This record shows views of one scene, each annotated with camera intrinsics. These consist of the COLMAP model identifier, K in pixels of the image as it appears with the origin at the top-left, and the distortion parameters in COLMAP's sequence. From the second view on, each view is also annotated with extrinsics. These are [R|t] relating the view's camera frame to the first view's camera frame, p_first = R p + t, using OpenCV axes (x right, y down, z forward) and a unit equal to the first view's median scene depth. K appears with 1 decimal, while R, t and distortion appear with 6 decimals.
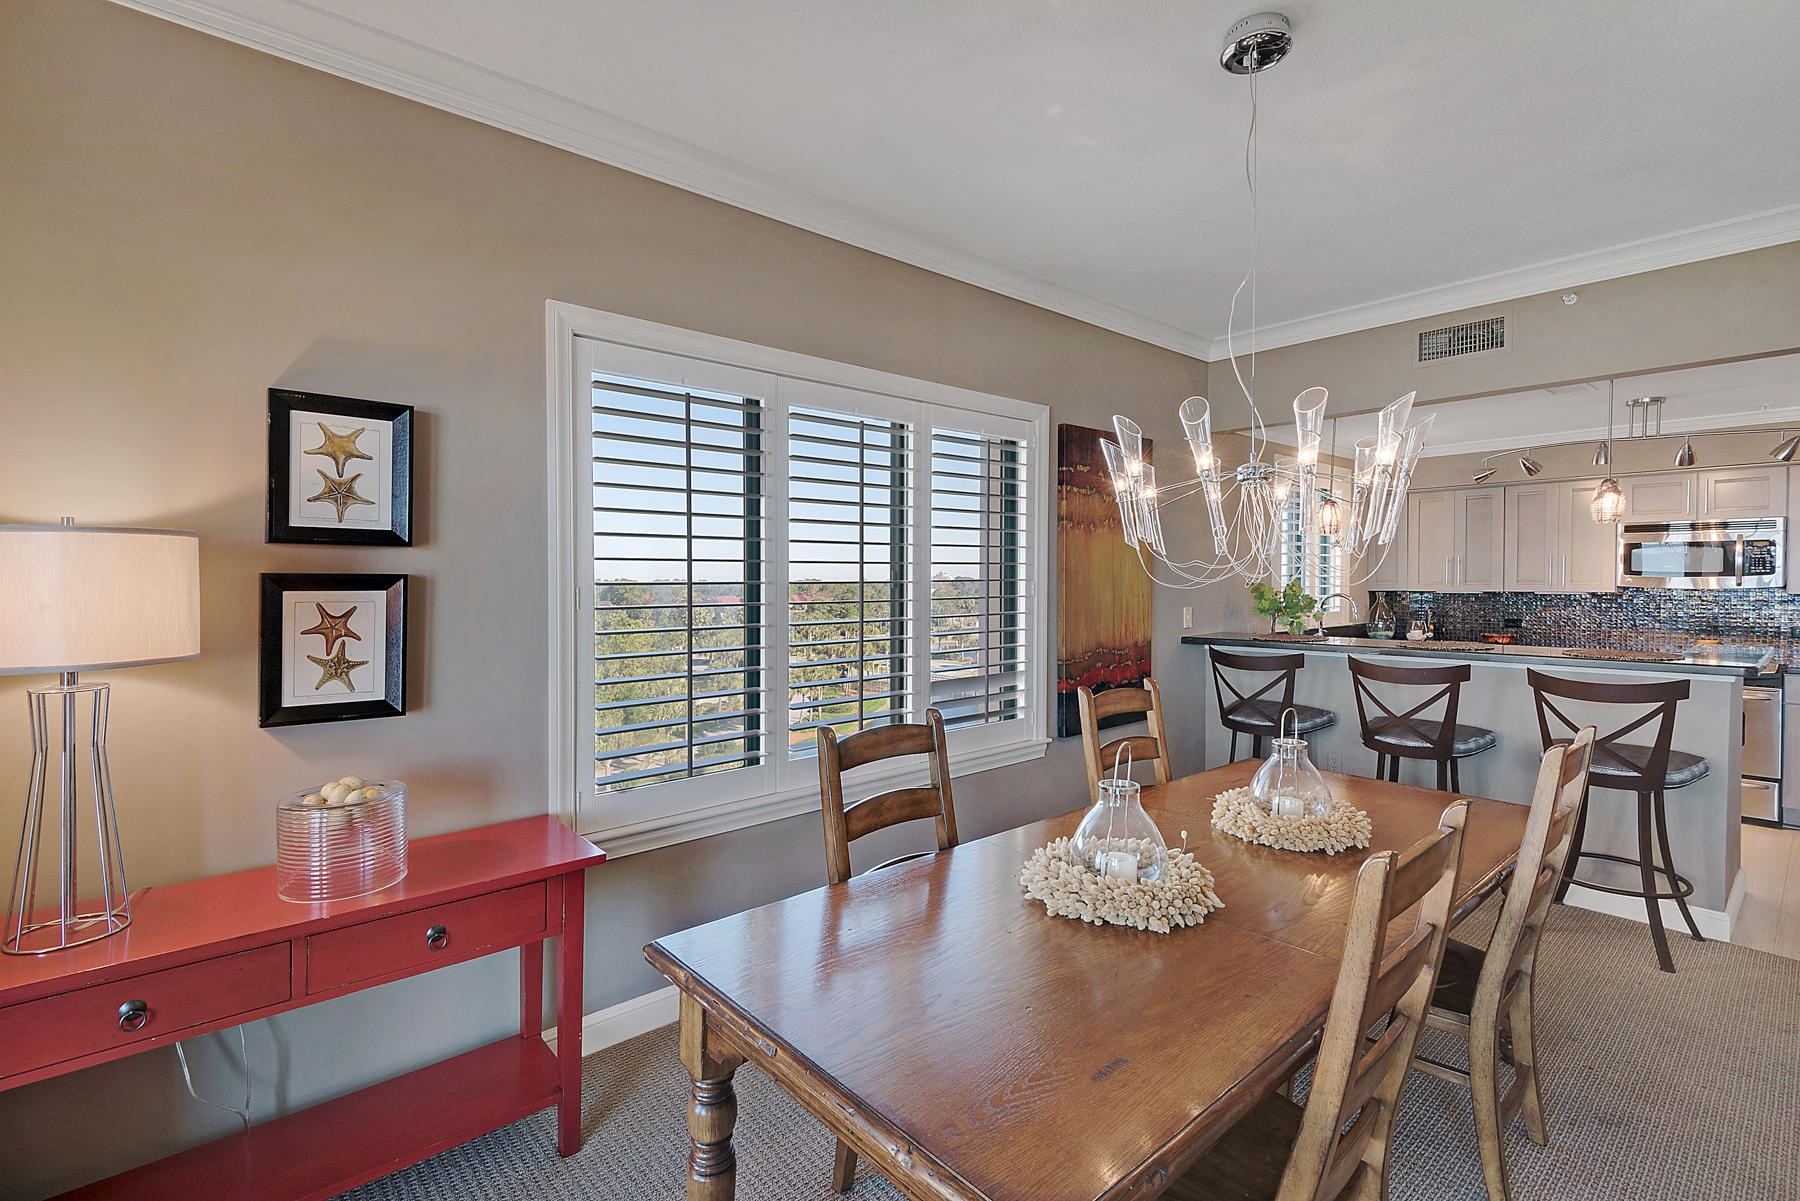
lens RADIAL K [[814.0, 0, 910.7], [0, 814.0, 575.0], [0, 0, 1]] dist [0.017425, -0.008292]
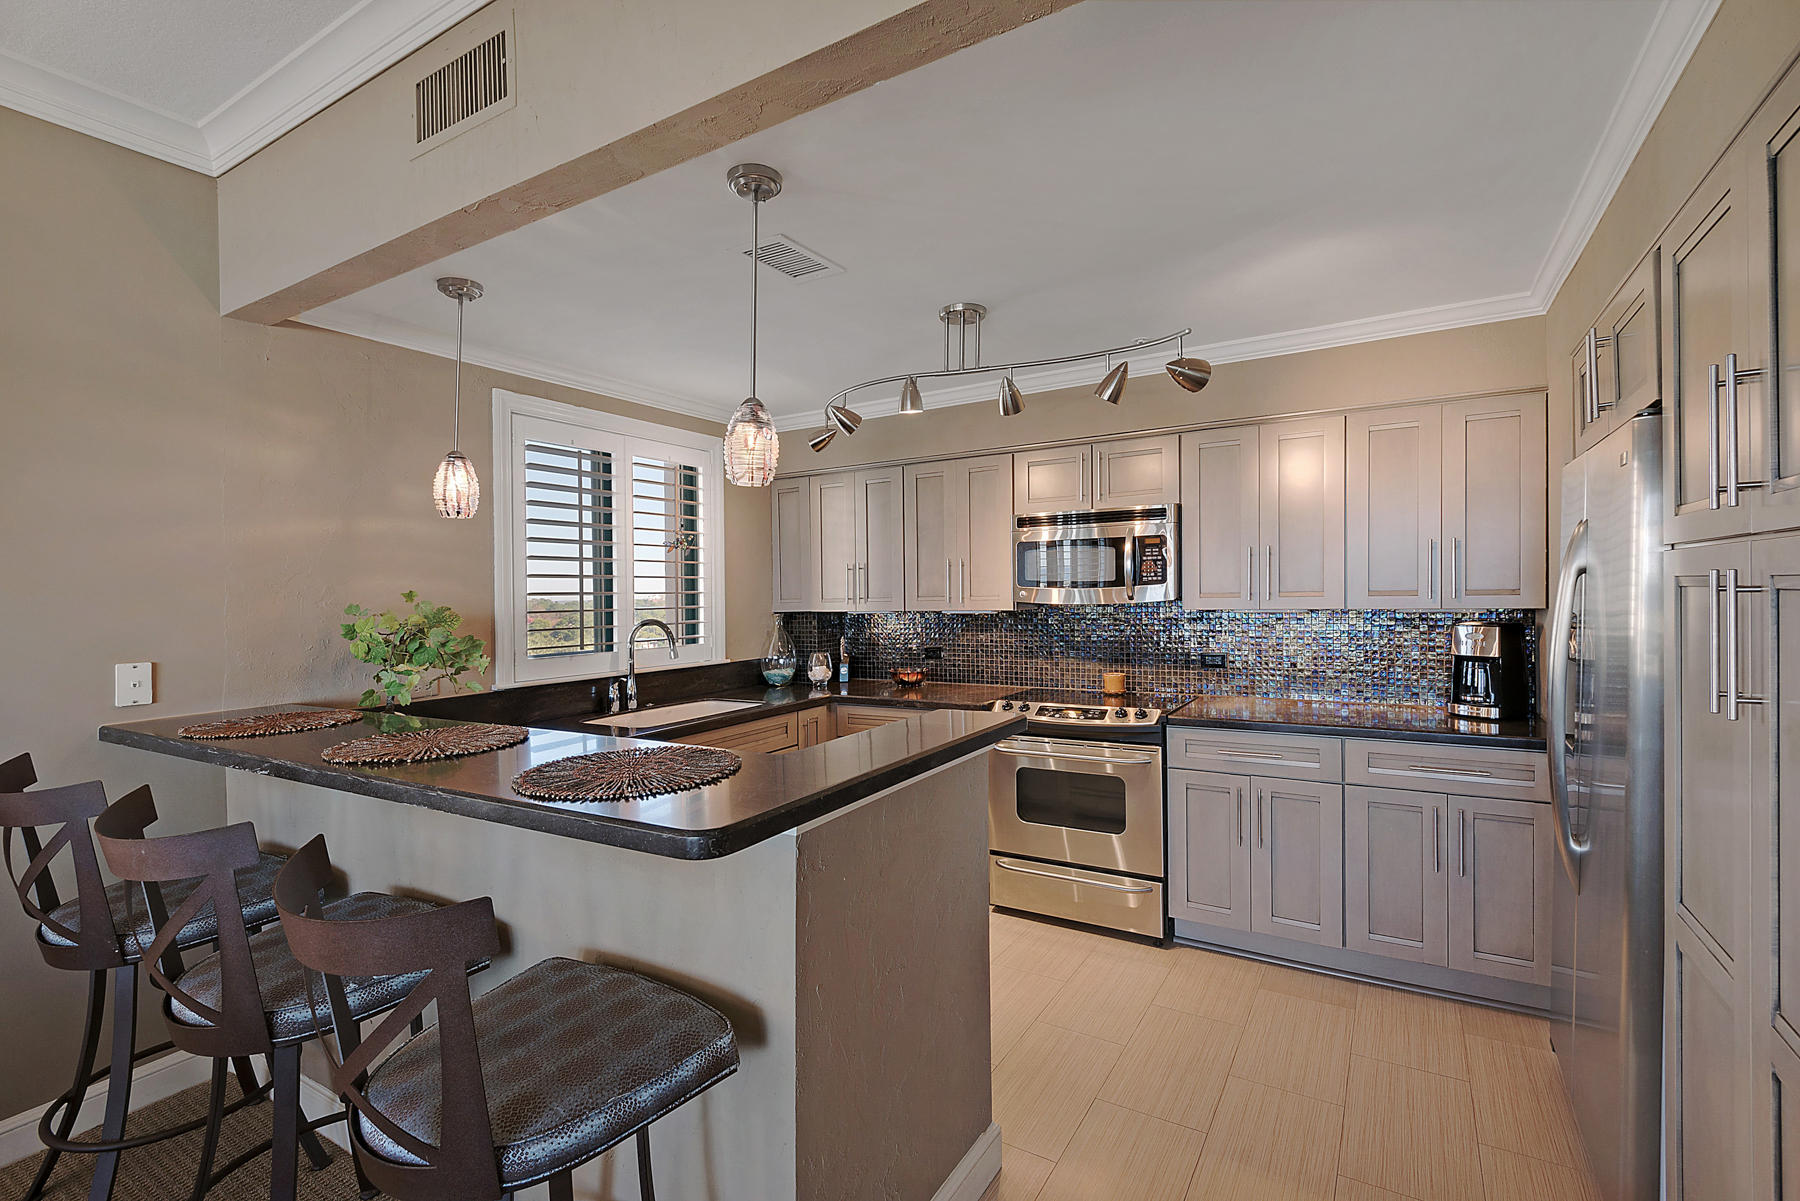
lens RADIAL K [[814.0, 0, 913.3], [0, 814.0, 582.1], [0, 0, 1]] dist [0.017425, -0.008292]
pose [[0.949952, -0.008381, 0.312285, 0.835018], [0.011984, 0.999882, -0.009621, 0.002985], [-0.312167, 0.012882, 0.949940, 0.525199]]
